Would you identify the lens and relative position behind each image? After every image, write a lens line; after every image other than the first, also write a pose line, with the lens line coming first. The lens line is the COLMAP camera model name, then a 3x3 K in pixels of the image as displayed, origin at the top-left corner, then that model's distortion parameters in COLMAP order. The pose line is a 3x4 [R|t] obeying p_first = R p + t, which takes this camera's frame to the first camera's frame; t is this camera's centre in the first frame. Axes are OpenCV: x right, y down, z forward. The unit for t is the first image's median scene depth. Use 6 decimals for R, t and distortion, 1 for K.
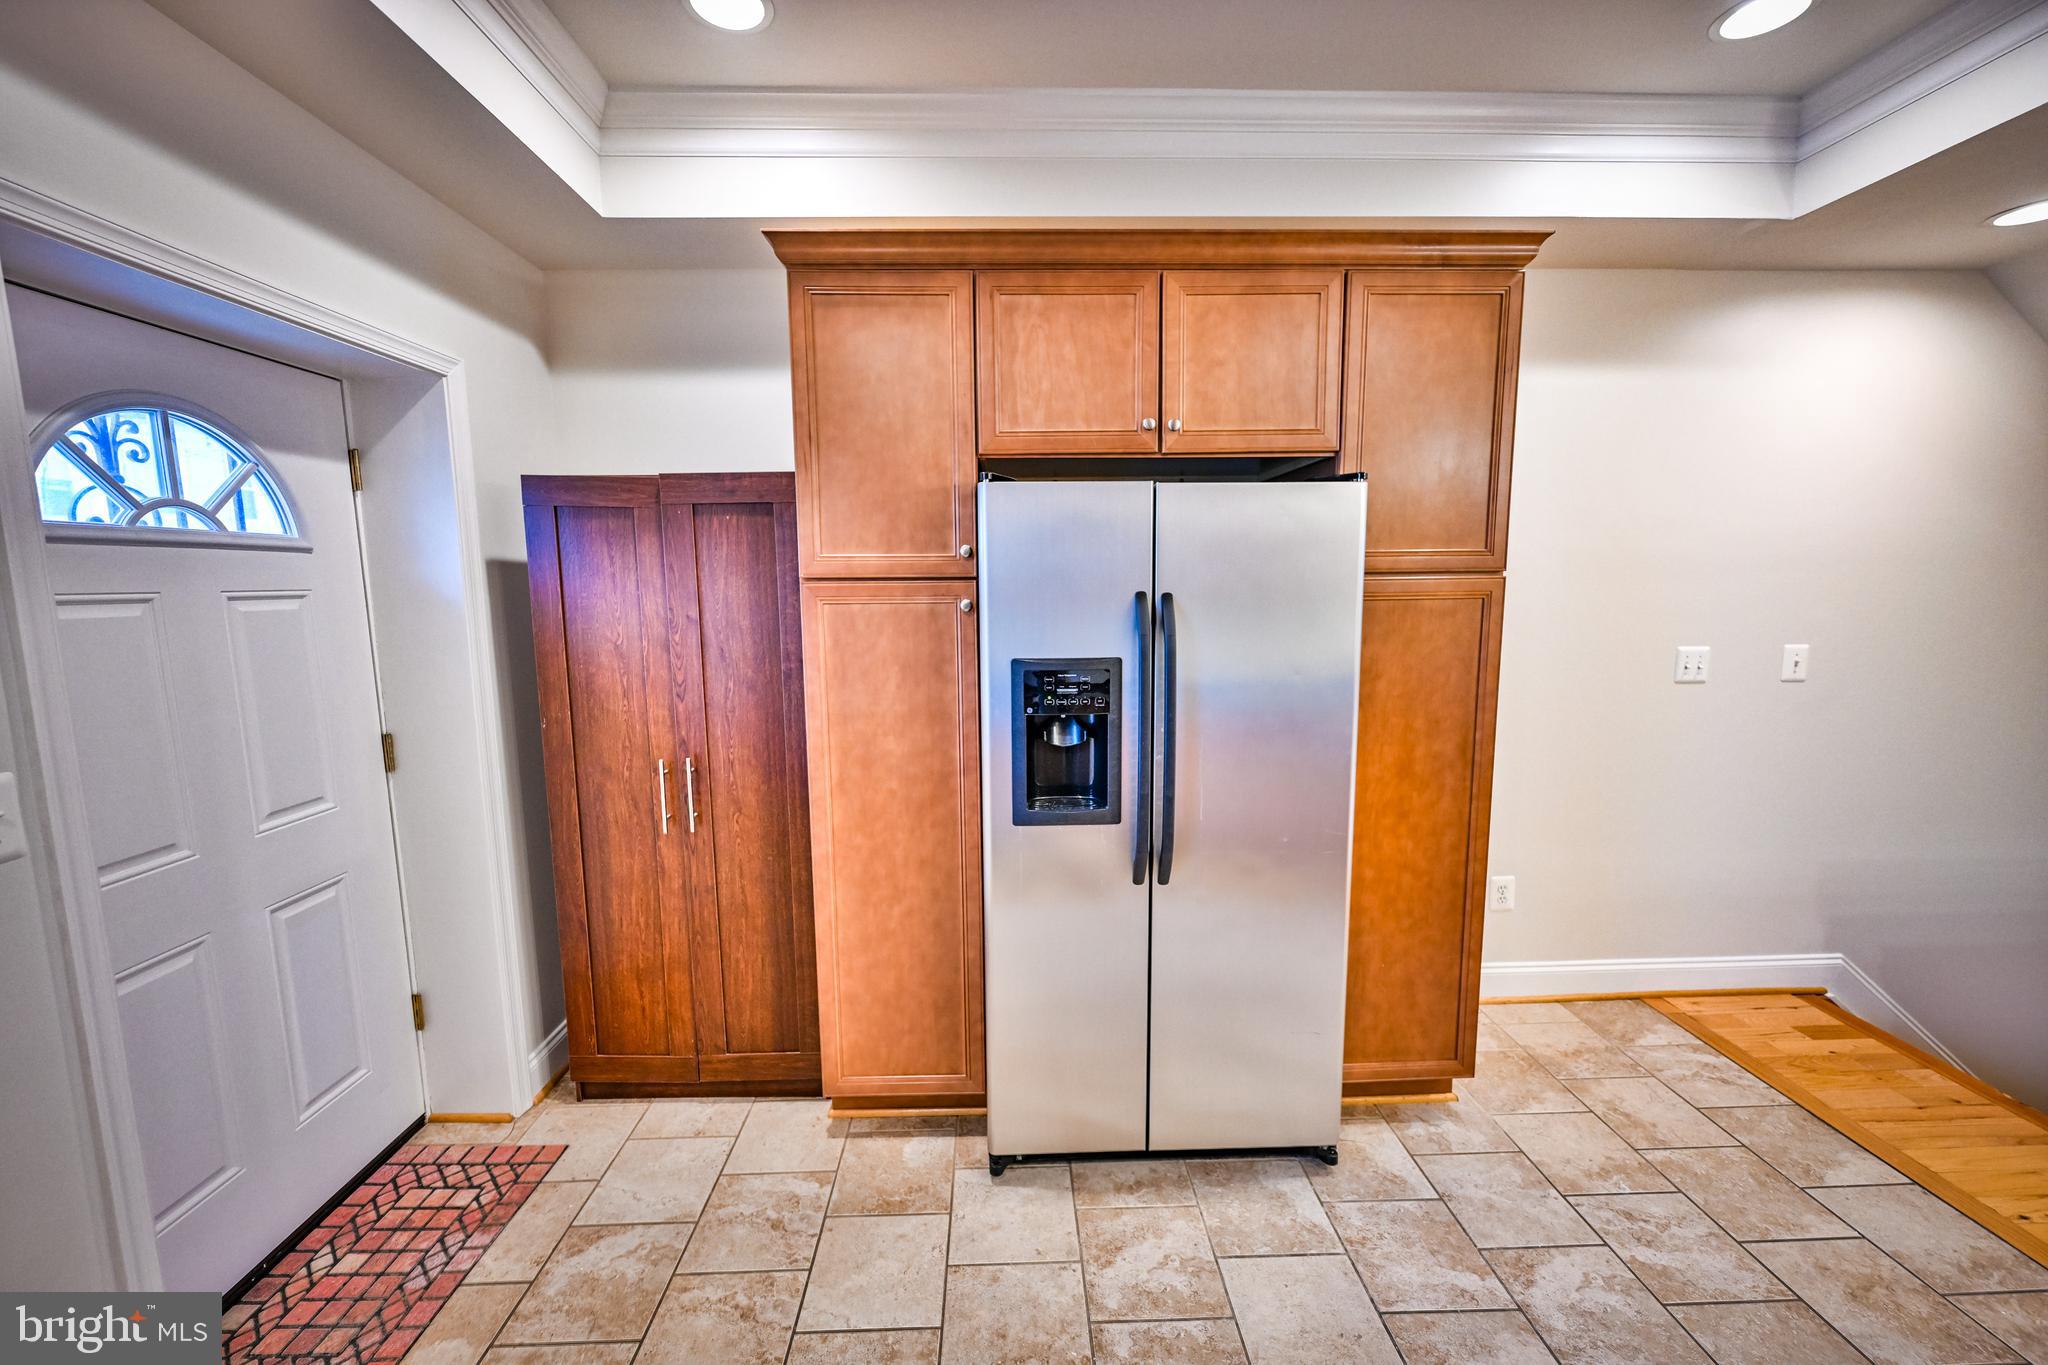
lens RADIAL K [[807.9, 0, 1025.1], [0, 807.9, 681.5], [0, 0, 1]] dist [-0.000952, 0.000332]
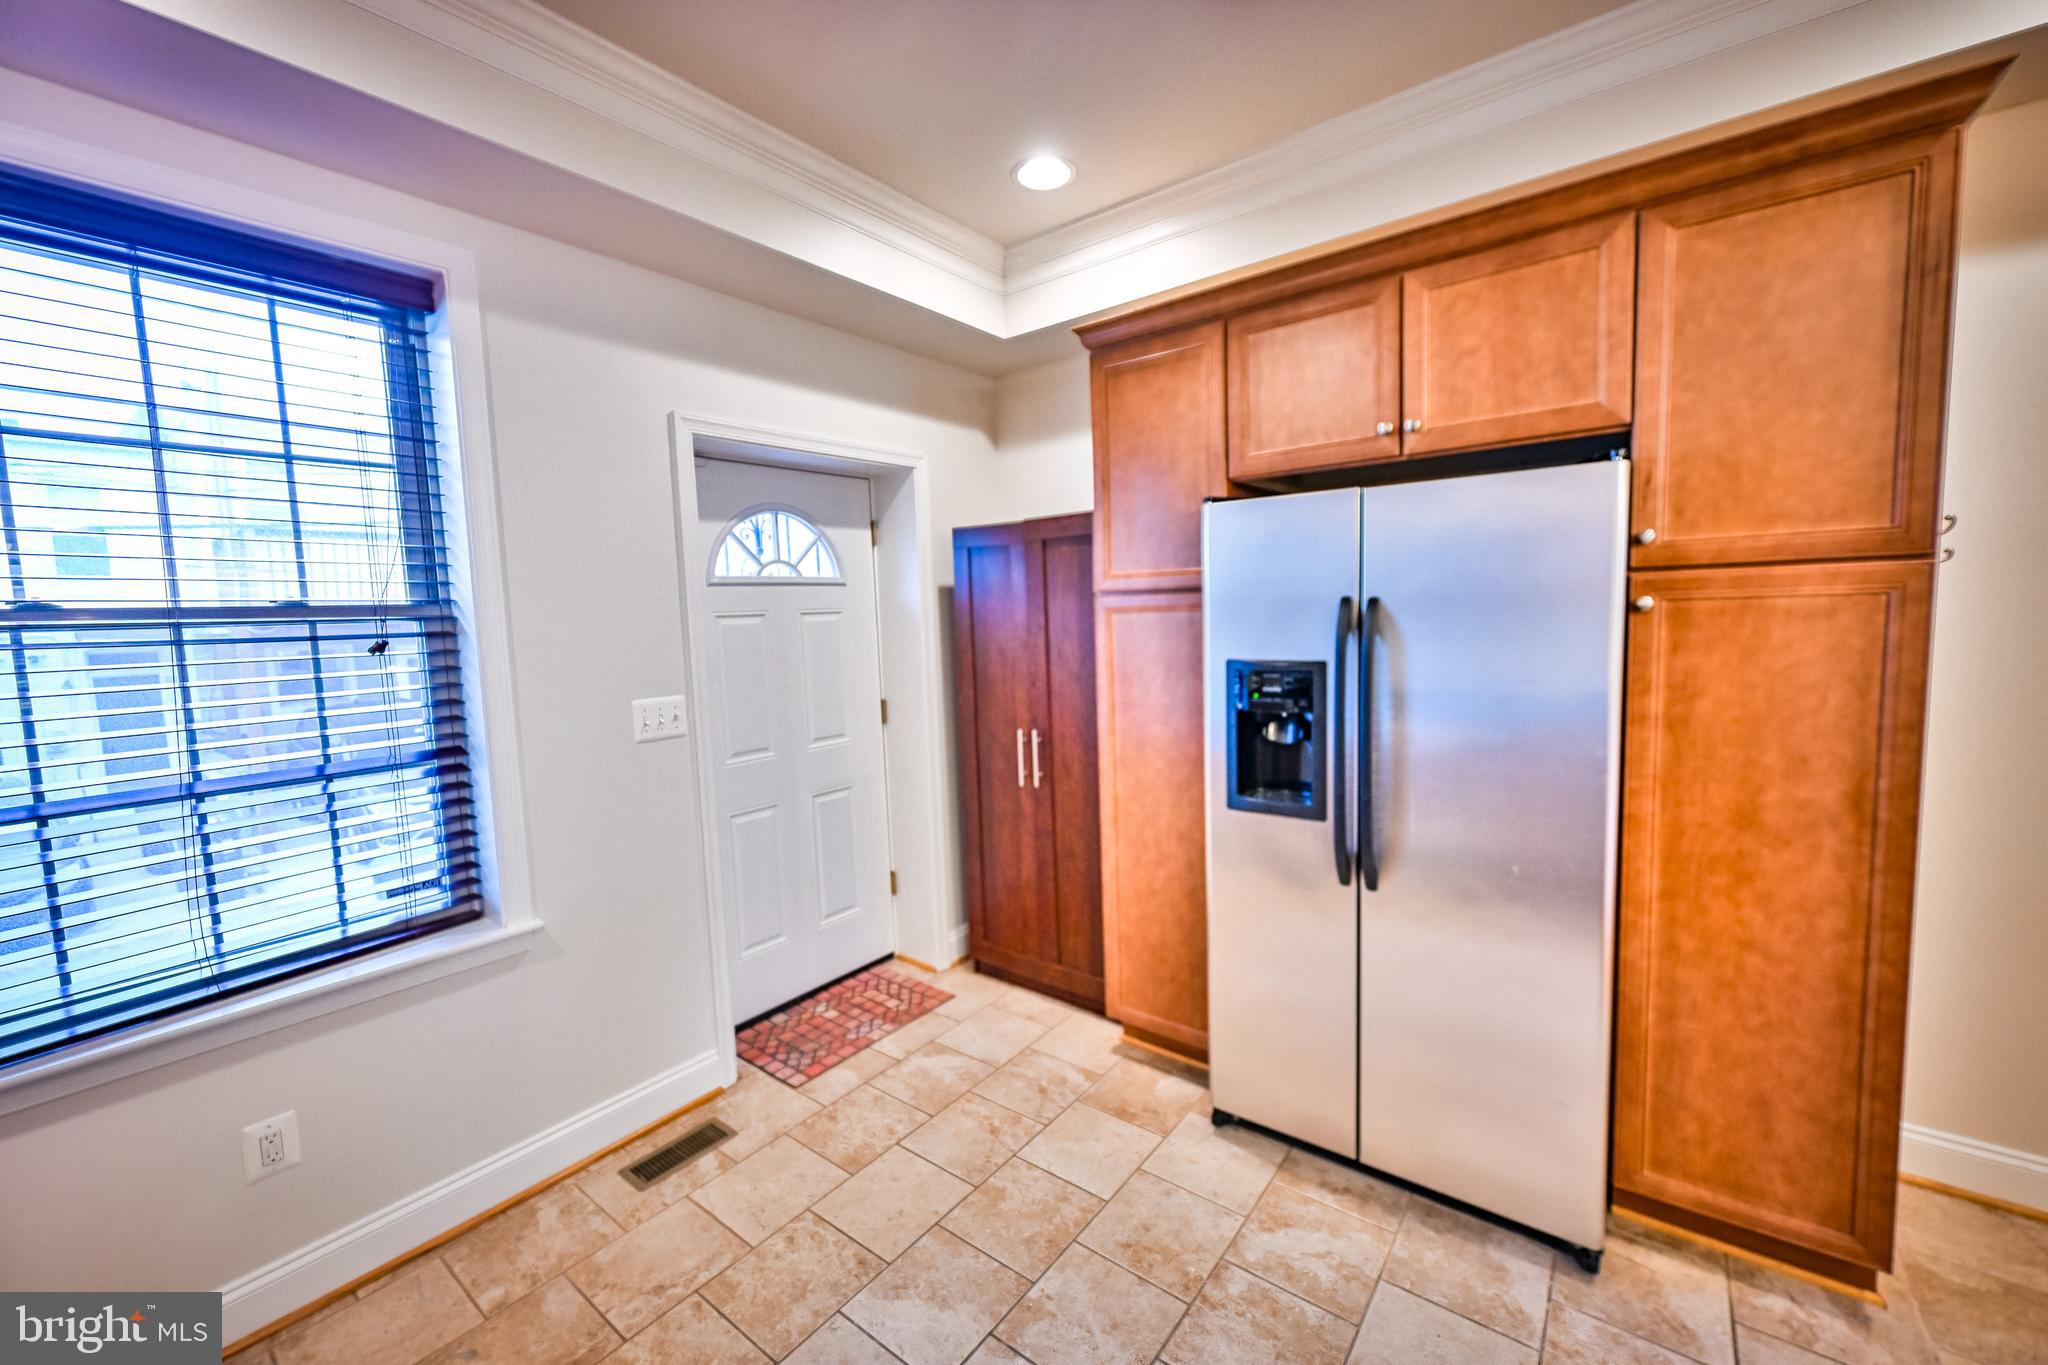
lens RADIAL K [[807.9, 0, 1024.3], [0, 807.9, 679.5], [0, 0, 1]] dist [-0.000952, 0.000332]
pose [[0.771115, 0.039243, -0.635485, 0.447448], [-0.051249, 0.998686, -0.000515, 0.013904], [0.634630, 0.032966, 0.772113, -0.042334]]
